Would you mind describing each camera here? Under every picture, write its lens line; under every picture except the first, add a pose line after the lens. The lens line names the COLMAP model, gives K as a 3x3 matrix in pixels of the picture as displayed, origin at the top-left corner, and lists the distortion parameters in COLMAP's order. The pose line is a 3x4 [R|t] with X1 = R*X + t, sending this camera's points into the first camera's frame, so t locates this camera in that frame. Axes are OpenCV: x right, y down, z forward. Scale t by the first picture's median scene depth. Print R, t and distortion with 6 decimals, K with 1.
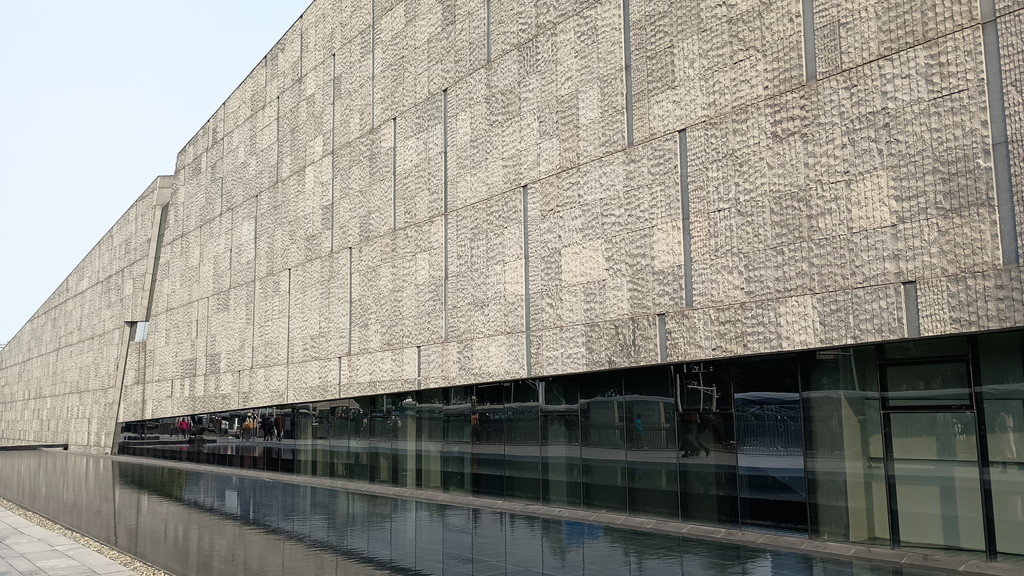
lens RADIAL K [[833.1, 0, 515.0], [0, 833.1, 291.5], [0, 0, 1]] dist [0.058282, -0.041673]
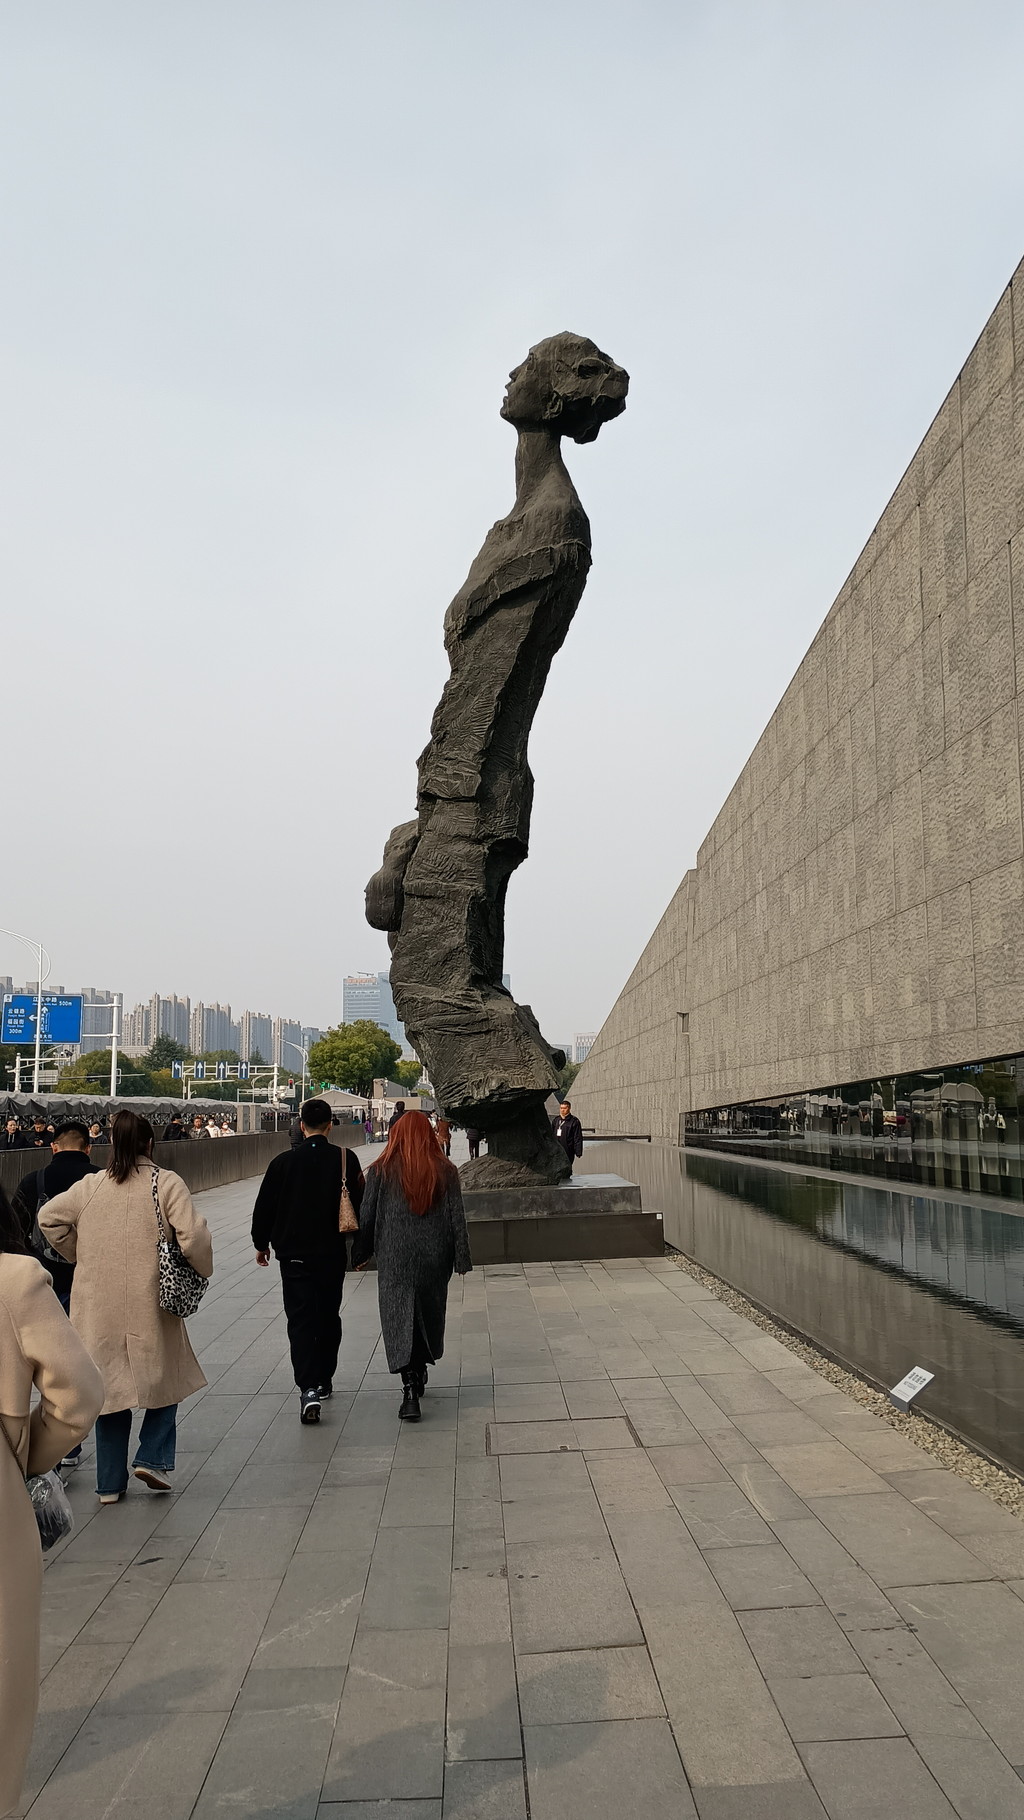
lens RADIAL K [[1480.7, 0, 554.1], [0, 1480.7, 939.9], [0, 0, 1]] dist [0.058282, -0.041673]
pose [[0.821203, -0.053796, -0.568094, 0.628901], [0.072966, 0.997273, 0.011037, -0.119863], [0.565952, -0.050516, 0.822889, -0.780079]]
